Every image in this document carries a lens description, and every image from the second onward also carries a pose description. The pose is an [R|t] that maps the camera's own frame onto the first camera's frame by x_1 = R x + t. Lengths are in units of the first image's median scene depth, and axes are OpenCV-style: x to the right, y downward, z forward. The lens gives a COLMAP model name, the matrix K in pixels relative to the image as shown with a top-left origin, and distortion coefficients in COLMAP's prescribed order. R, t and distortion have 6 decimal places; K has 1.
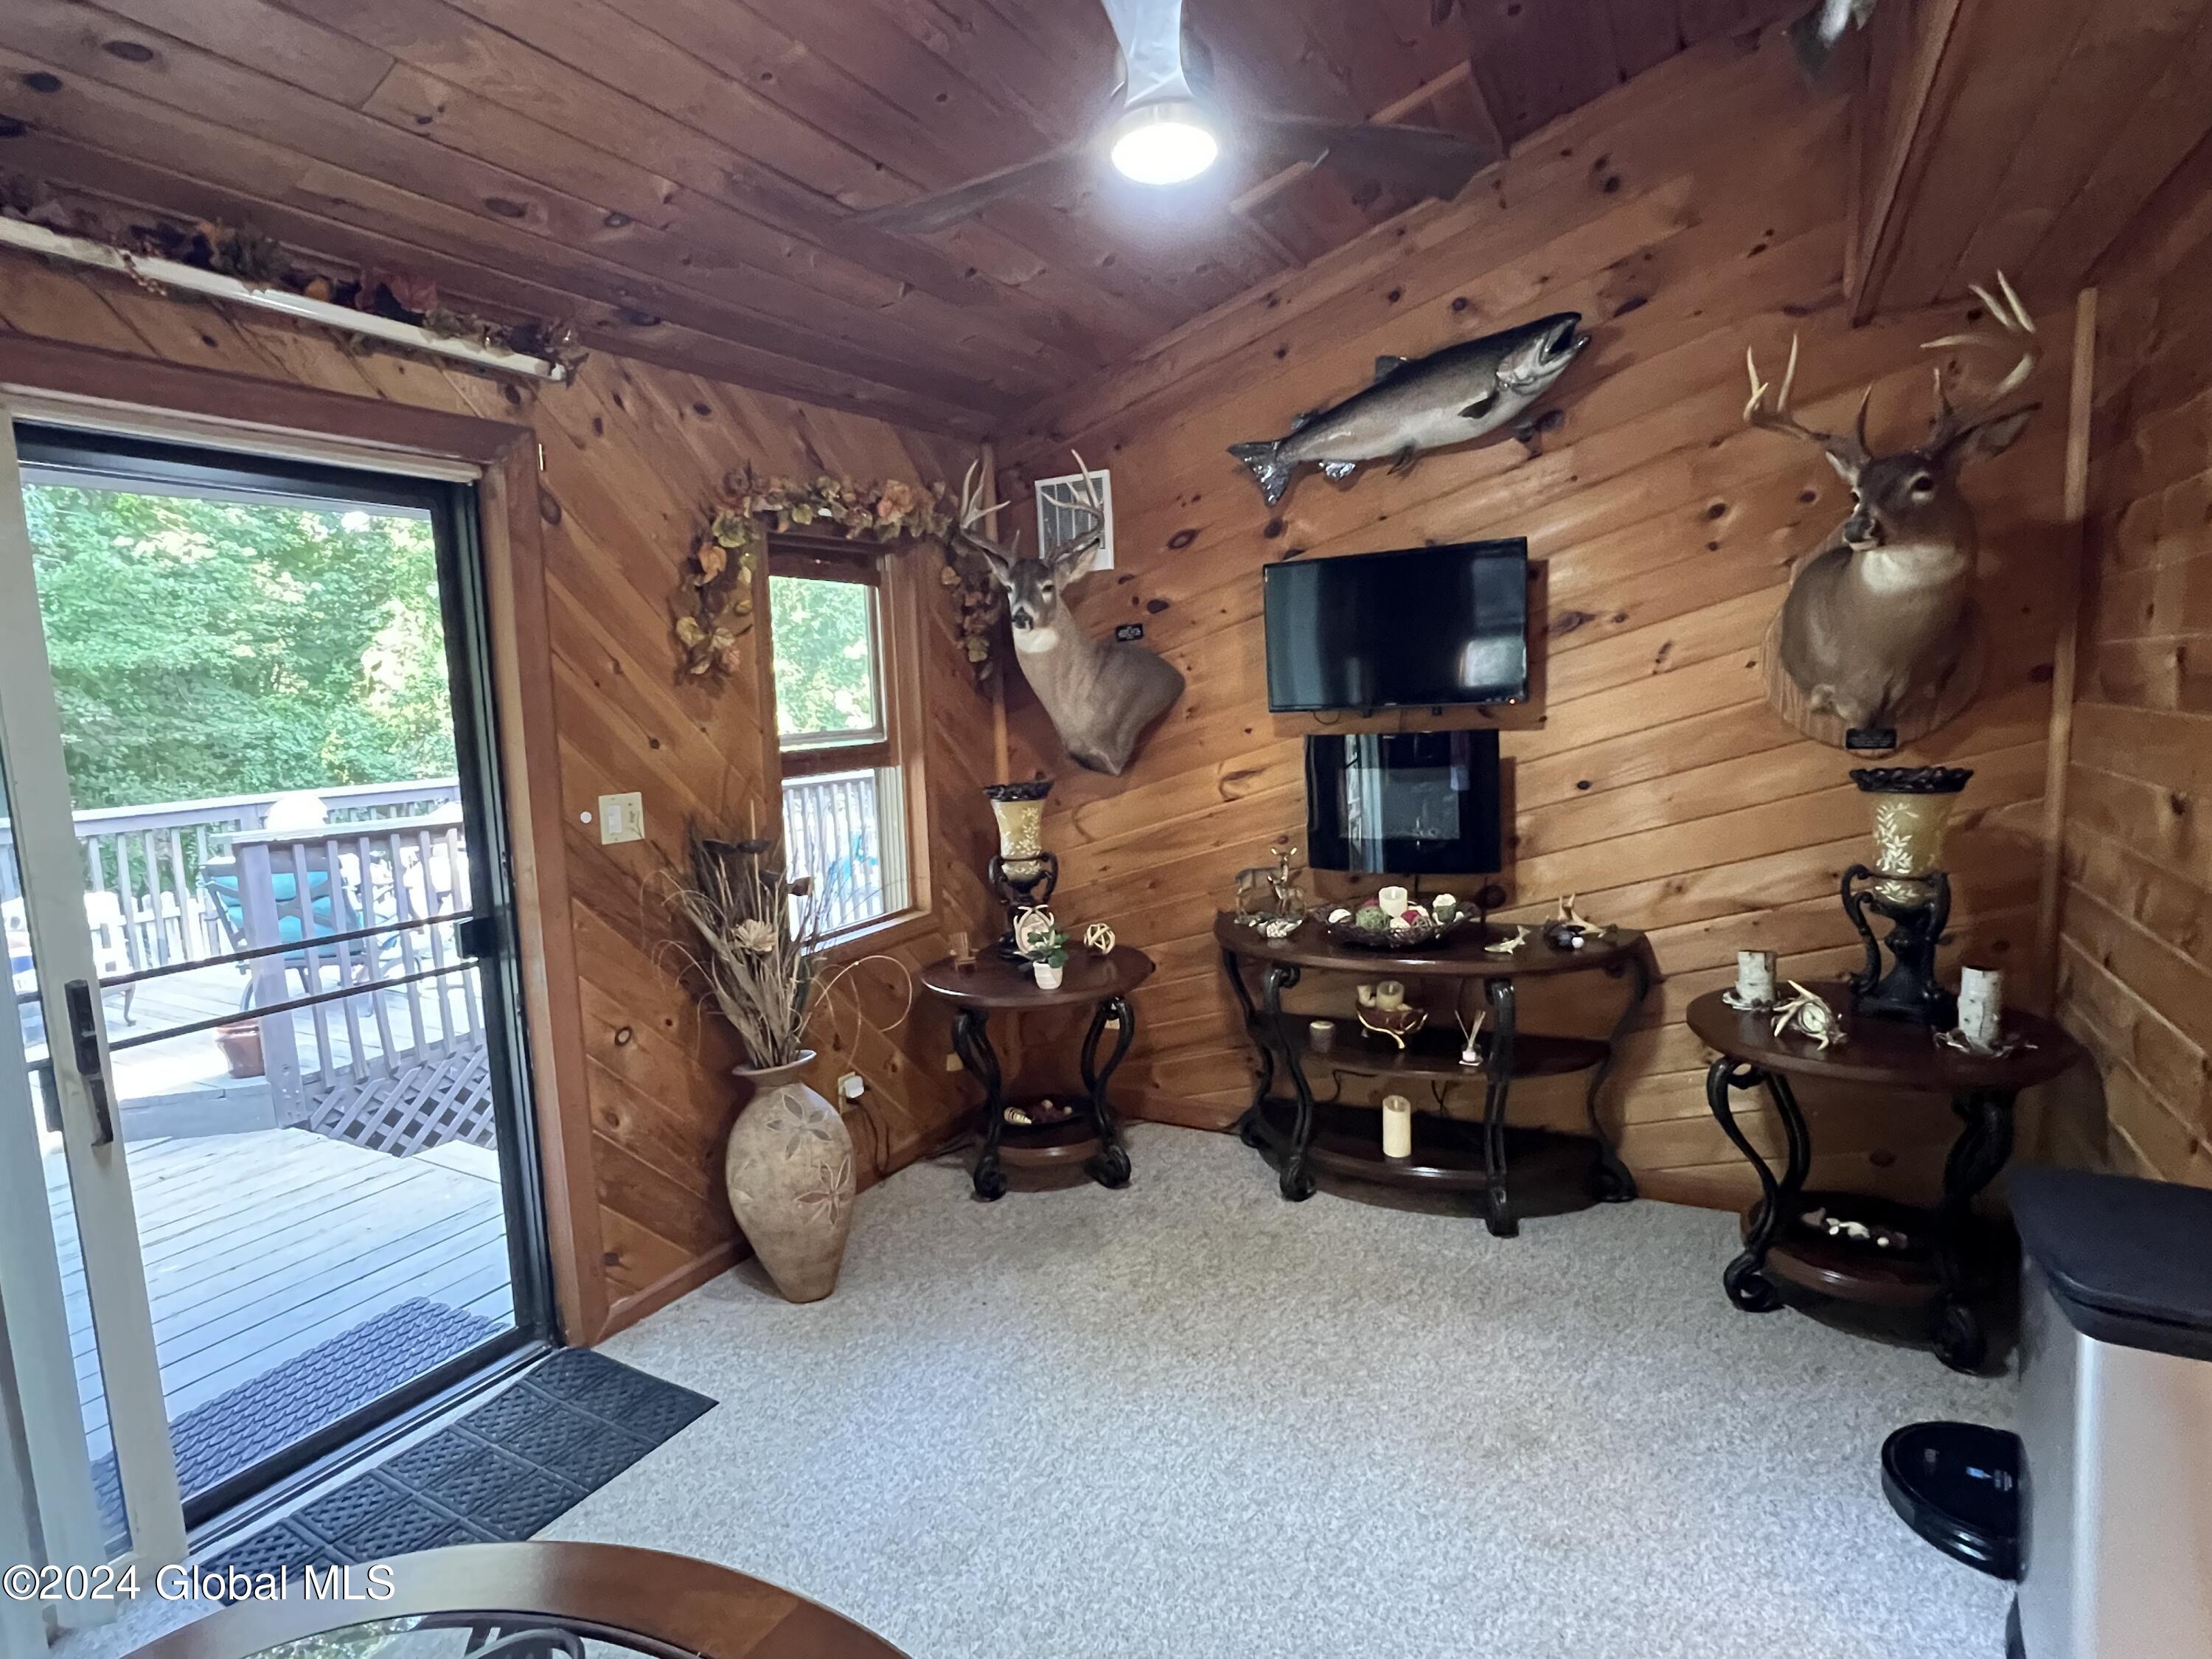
lens RADIAL K [[1120.0, 0, 1103.1], [0, 1120.0, 832.7], [0, 0, 1]] dist [0.001495, 0.000255]
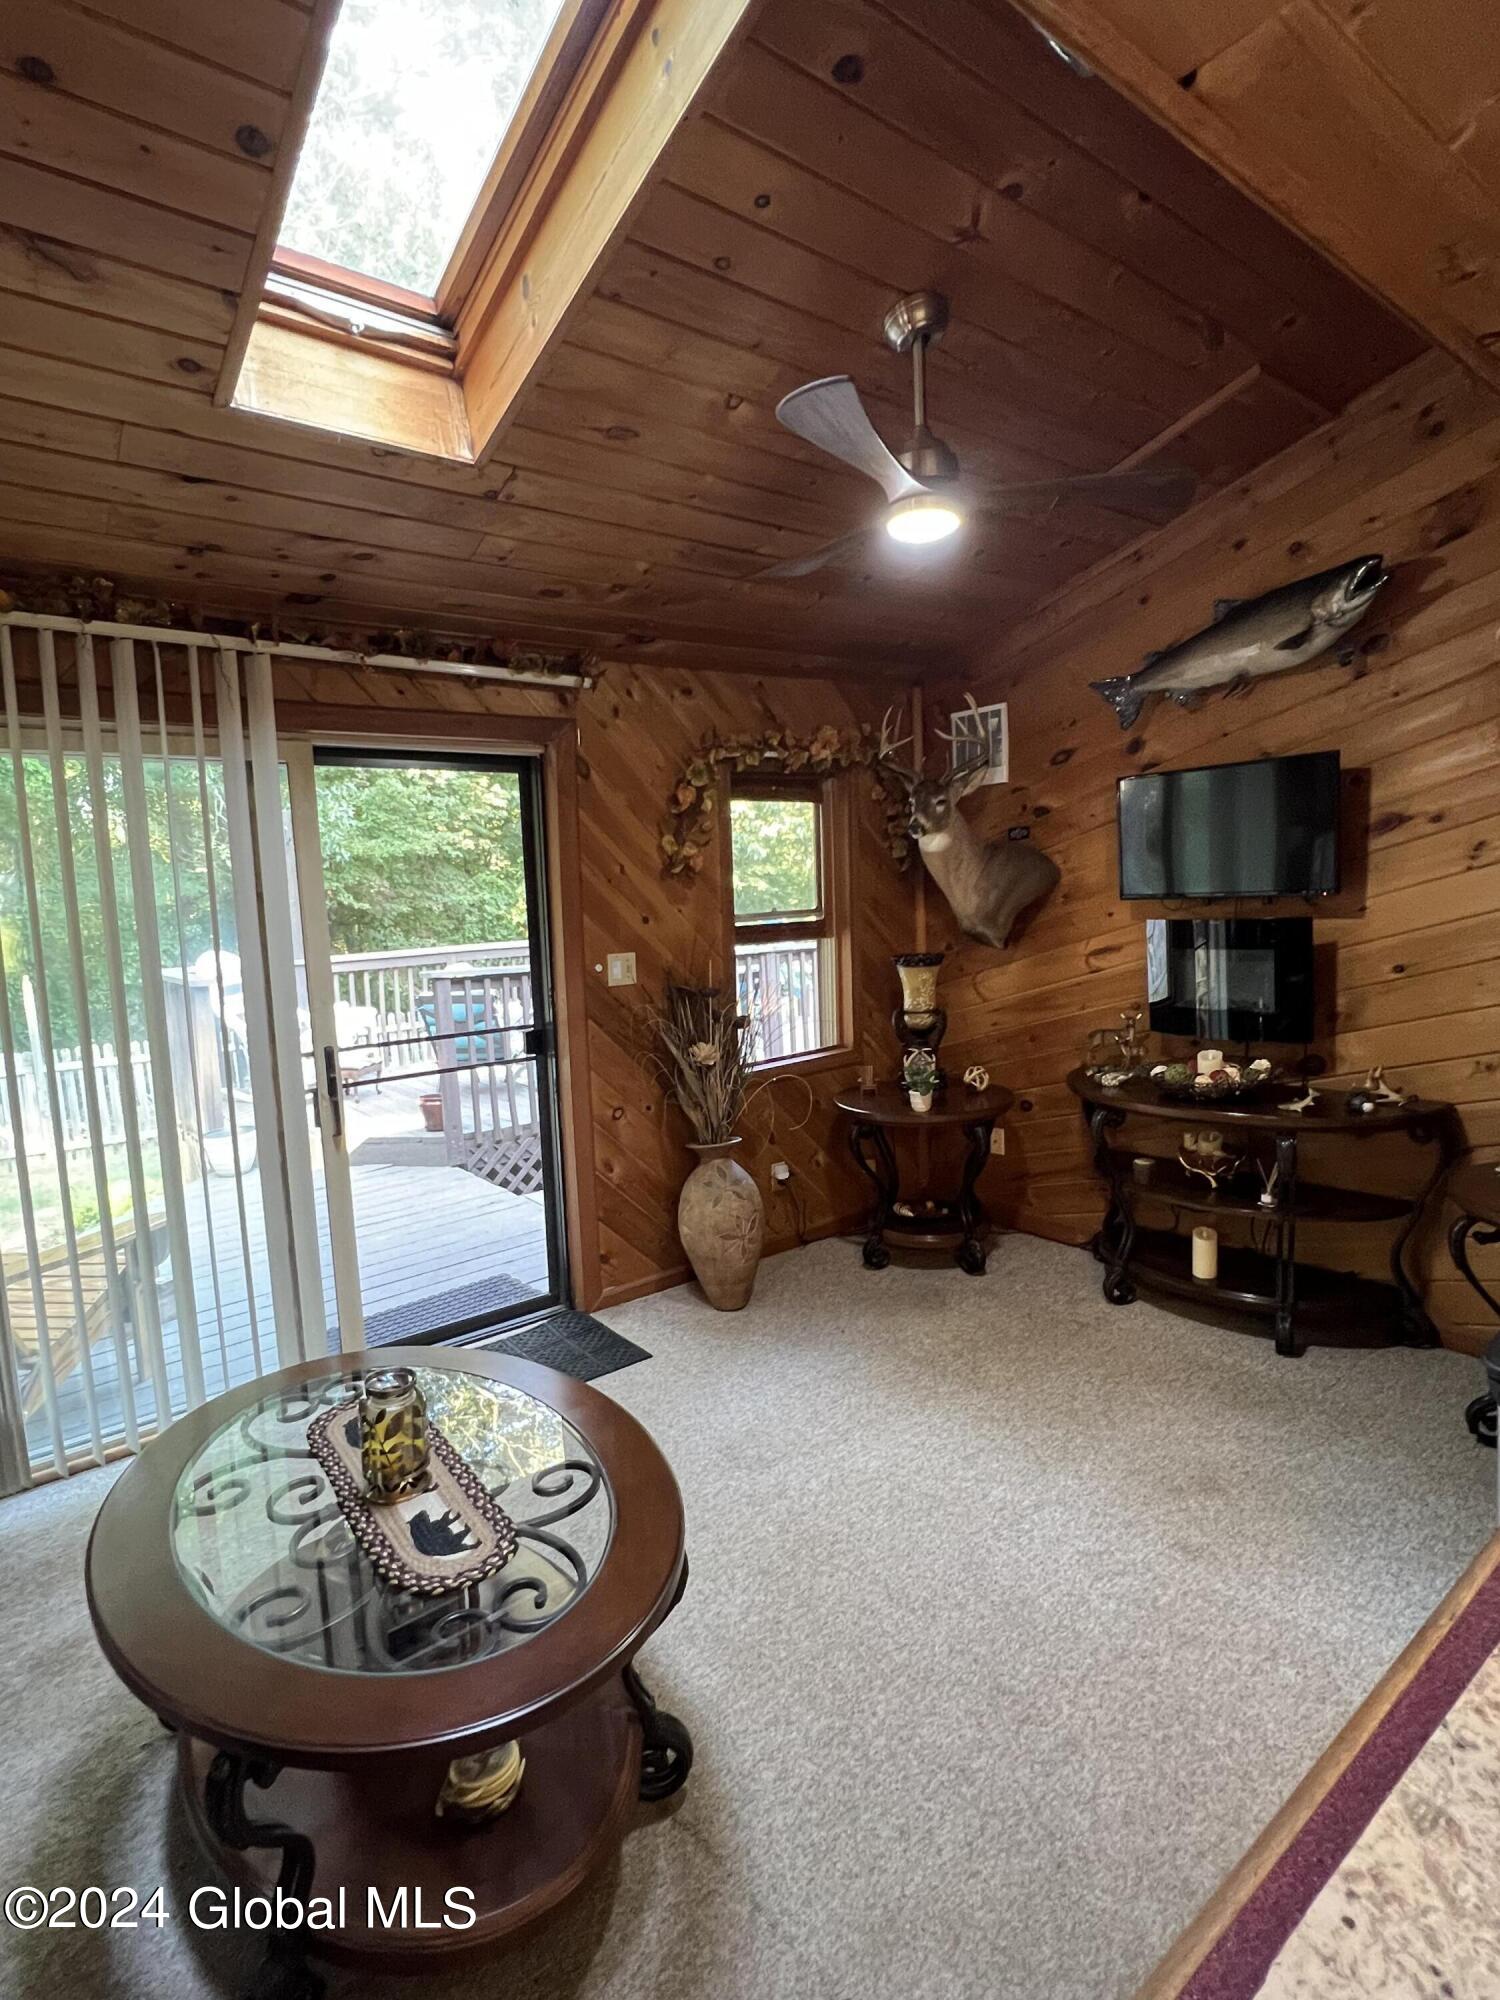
lens RADIAL K [[1012.7, 0, 749.8], [0, 1012.7, 996.4], [0, 0, 1]] dist [0.001495, 0.000255]
pose [[0.925834, 0.043464, -0.375423, 0.213267], [-0.042709, 0.999034, 0.010336, 0.002083], [0.375510, 0.006464, 0.926796, -0.175004]]
